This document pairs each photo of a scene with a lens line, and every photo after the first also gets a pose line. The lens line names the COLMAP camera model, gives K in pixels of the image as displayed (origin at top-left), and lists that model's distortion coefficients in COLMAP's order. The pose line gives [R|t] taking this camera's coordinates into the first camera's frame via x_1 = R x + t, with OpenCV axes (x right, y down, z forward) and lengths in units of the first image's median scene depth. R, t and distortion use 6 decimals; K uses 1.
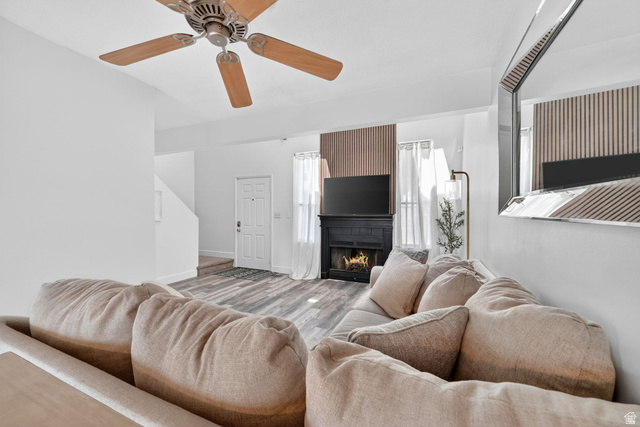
lens RADIAL K [[256.7, 0, 318.4], [0, 256.7, 209.6], [0, 0, 1]] dist [-0.001423, -0.000143]
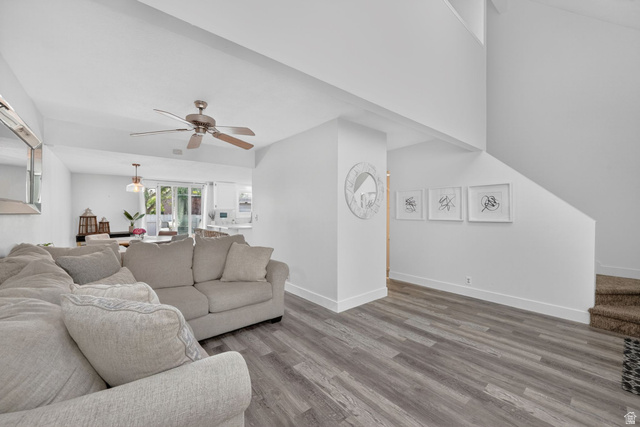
lens RADIAL K [[256.7, 0, 318.4], [0, 256.7, 209.6], [0, 0, 1]] dist [-0.001423, -0.000143]
pose [[-0.428284, -0.002592, -0.903640, 0.348745], [0.006674, 0.999960, -0.006031, 0.010939], [0.903620, -0.008614, -0.428249, 0.875322]]
